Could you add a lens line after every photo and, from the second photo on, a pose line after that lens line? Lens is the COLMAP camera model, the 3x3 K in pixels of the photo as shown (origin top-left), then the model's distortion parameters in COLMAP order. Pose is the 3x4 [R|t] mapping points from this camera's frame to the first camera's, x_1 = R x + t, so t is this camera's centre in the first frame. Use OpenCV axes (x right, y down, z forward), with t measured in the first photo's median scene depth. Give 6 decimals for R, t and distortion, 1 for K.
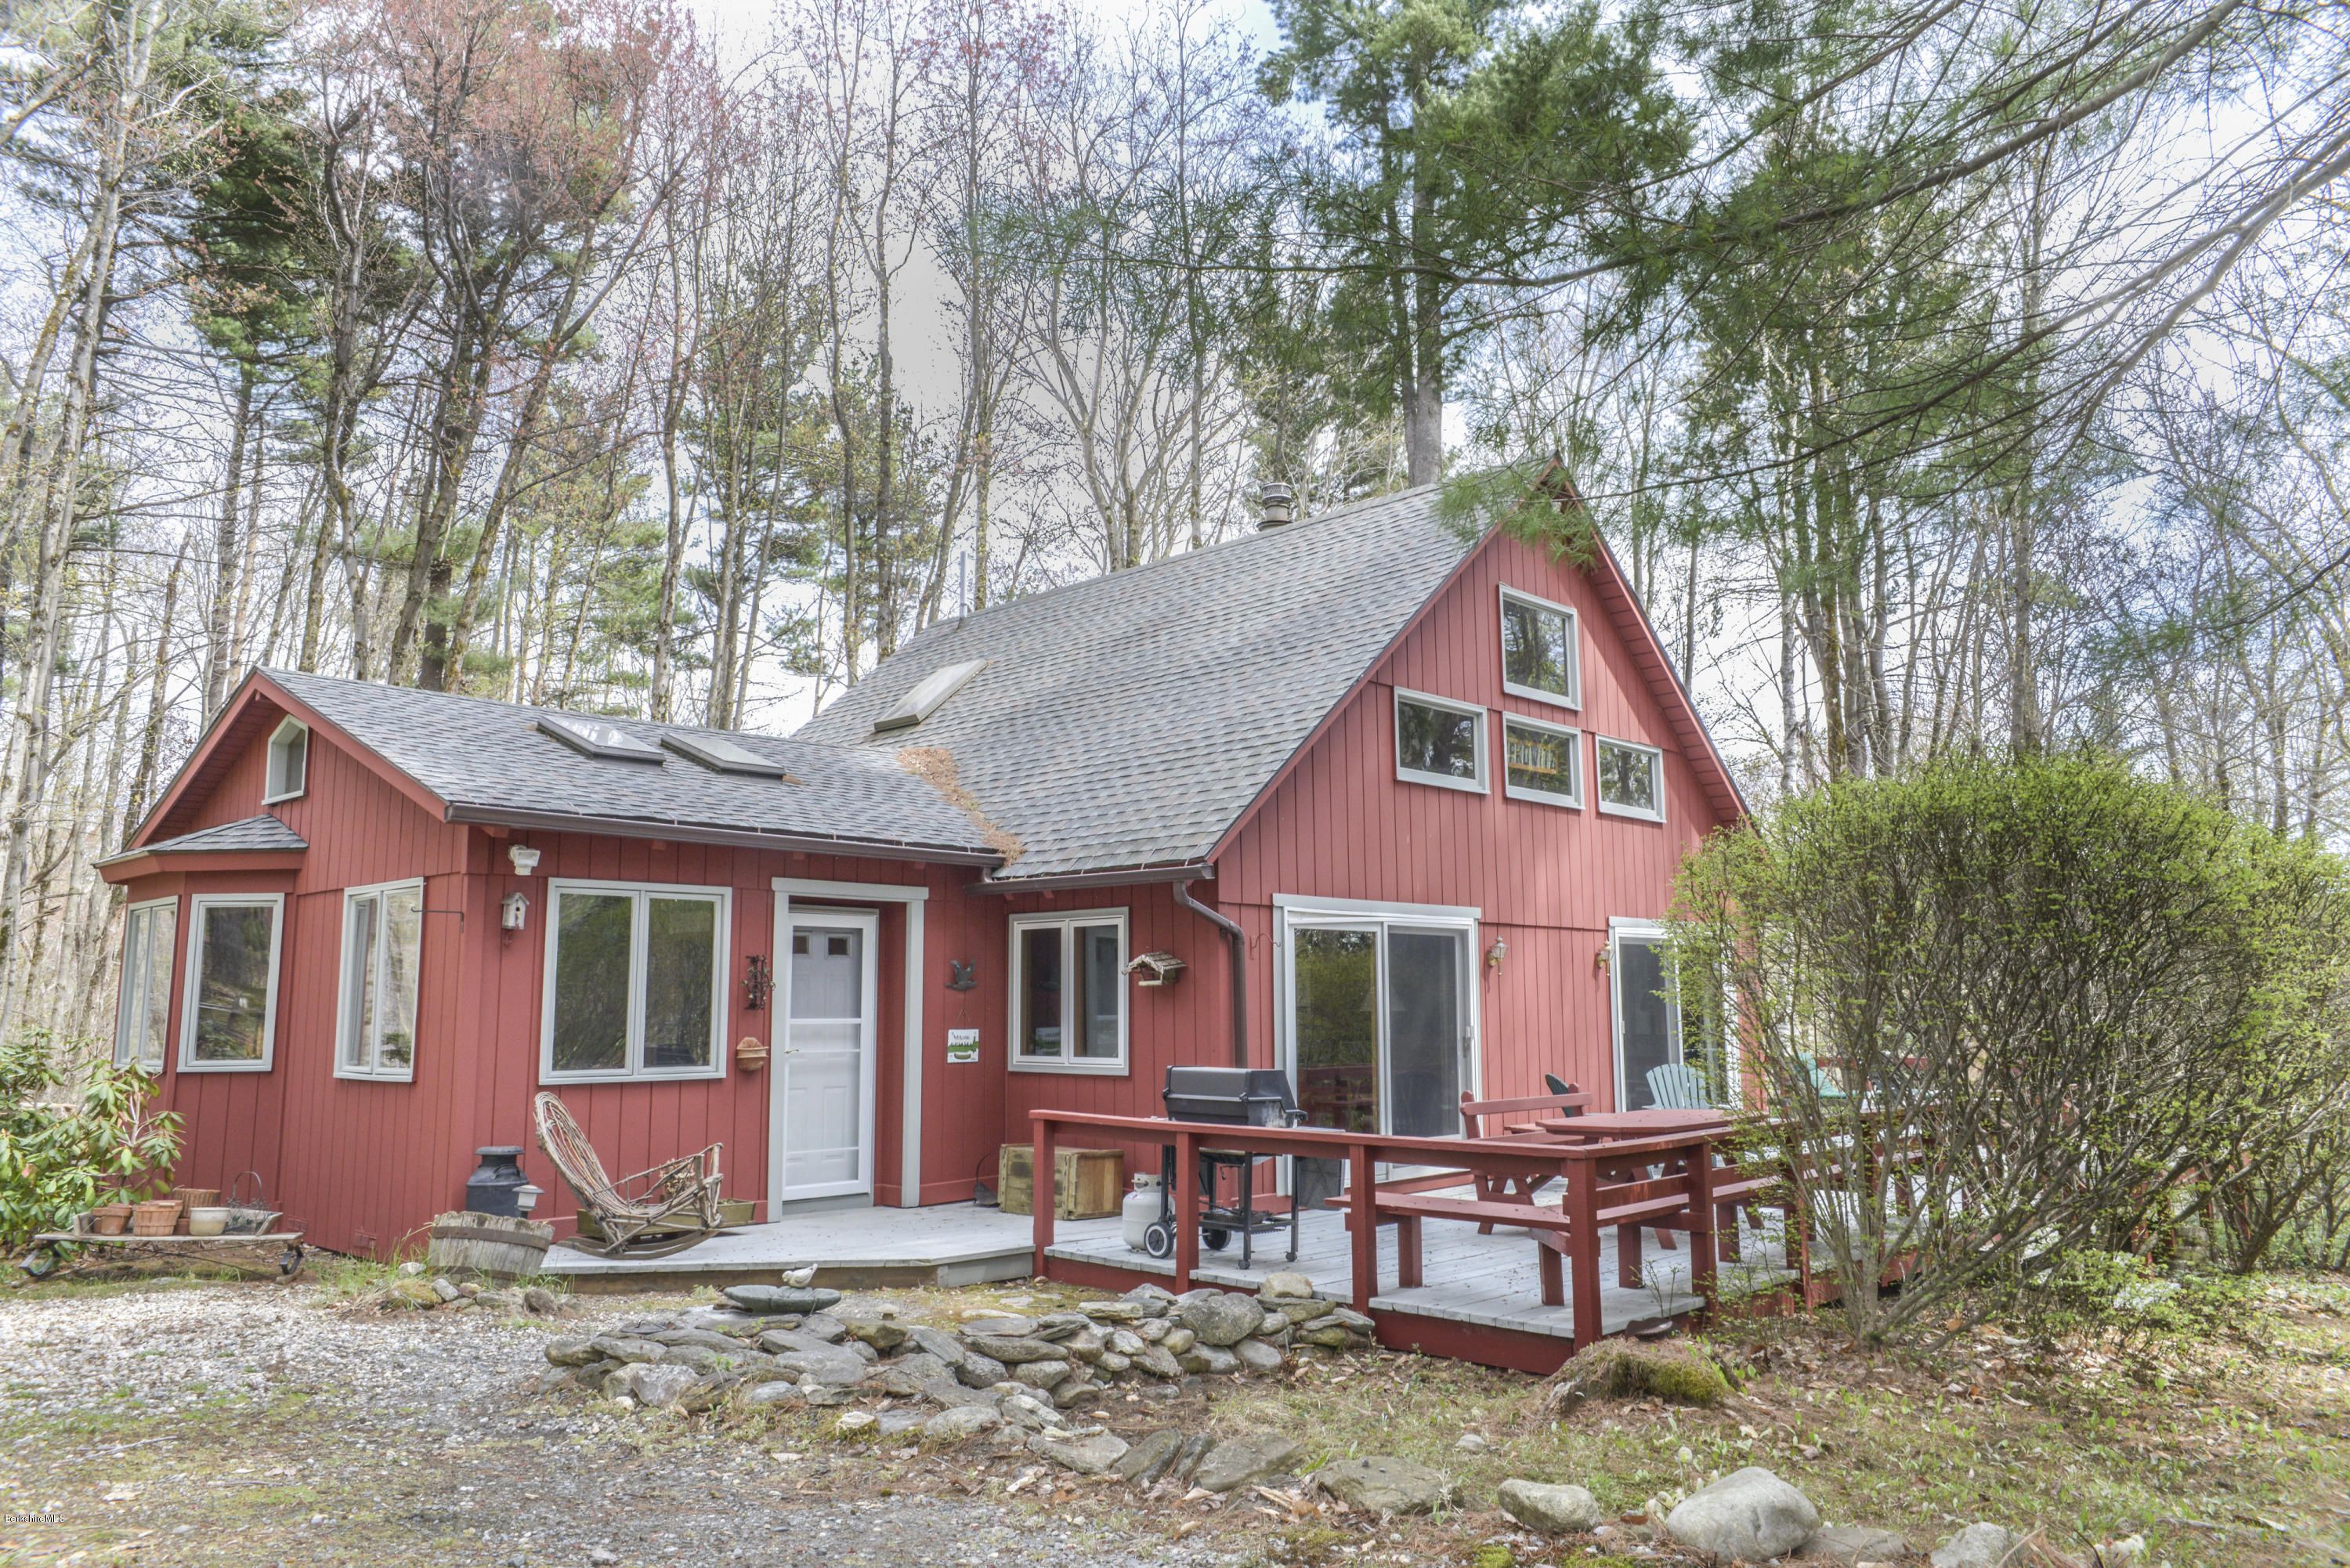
lens RADIAL K [[1625.5, 0, 1175.0], [0, 1625.5, 784.0], [0, 0, 1]] dist [-0.004426, 0.001851]
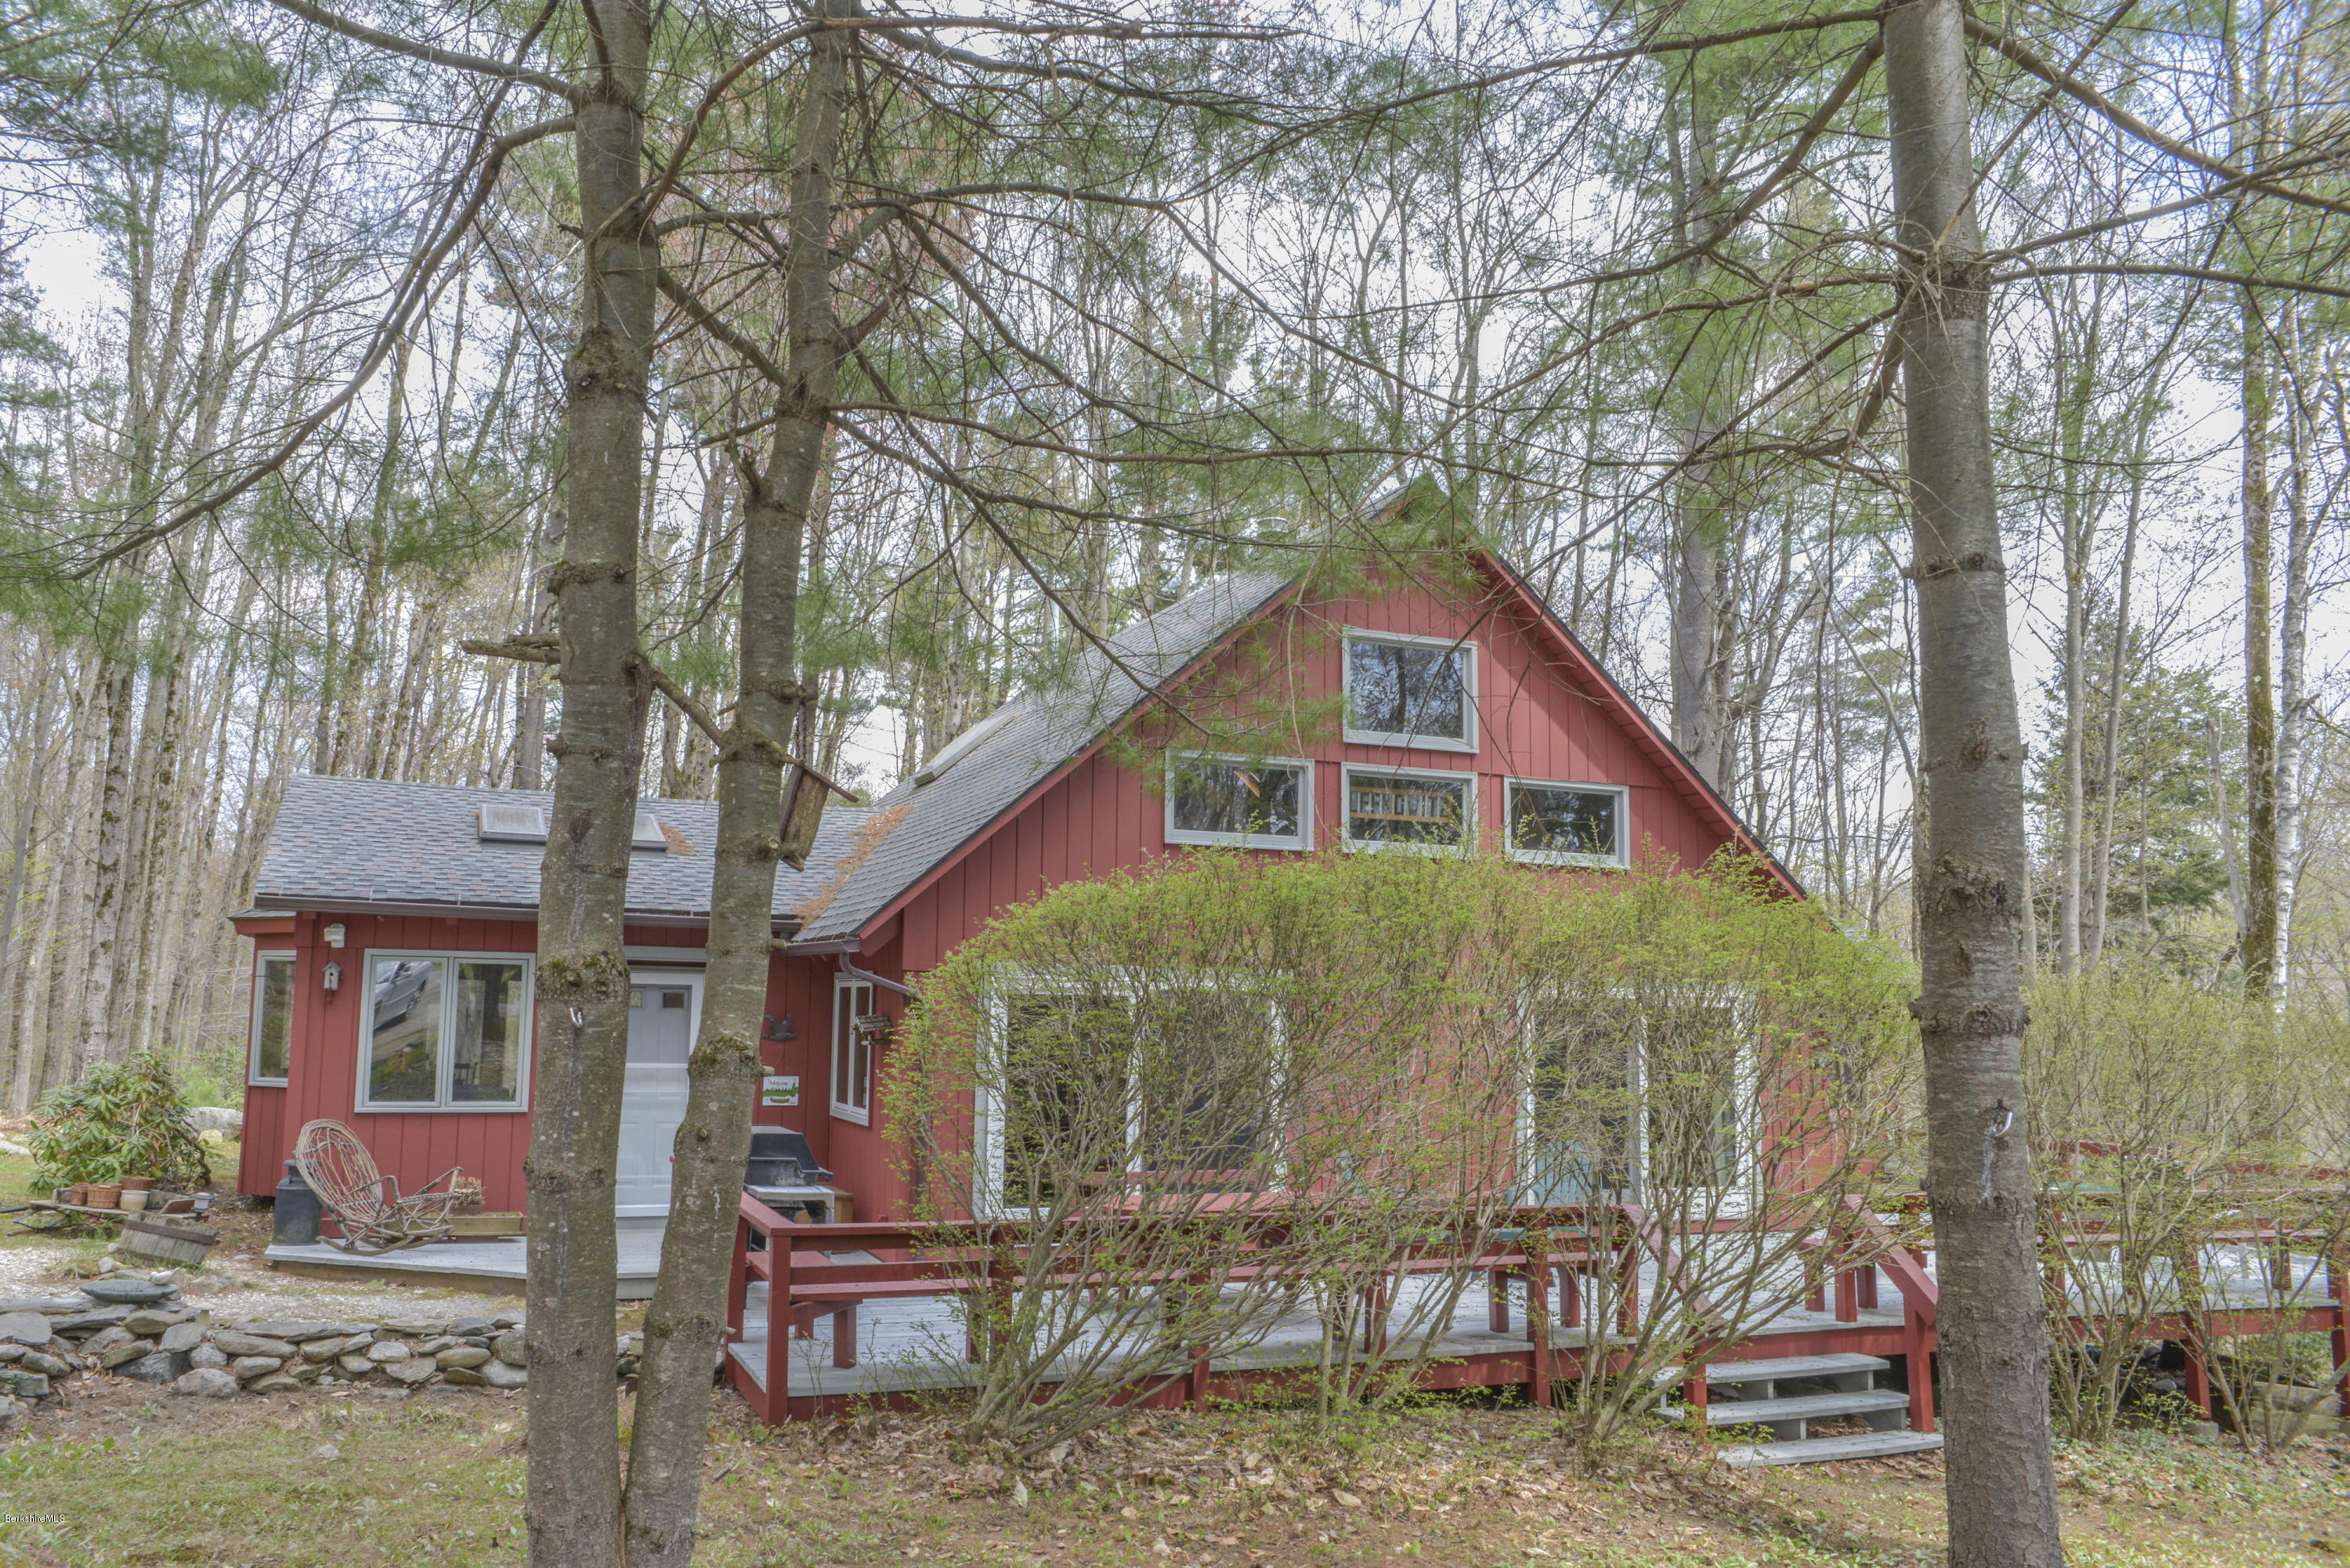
lens RADIAL K [[1625.5, 0, 1175.0], [0, 1625.5, 784.0], [0, 0, 1]] dist [-0.004426, 0.001851]
pose [[0.892990, -0.024369, -0.449417, 0.634323], [0.032493, 0.999418, 0.010372, -0.053504], [0.448902, -0.023865, 0.893262, 0.134749]]
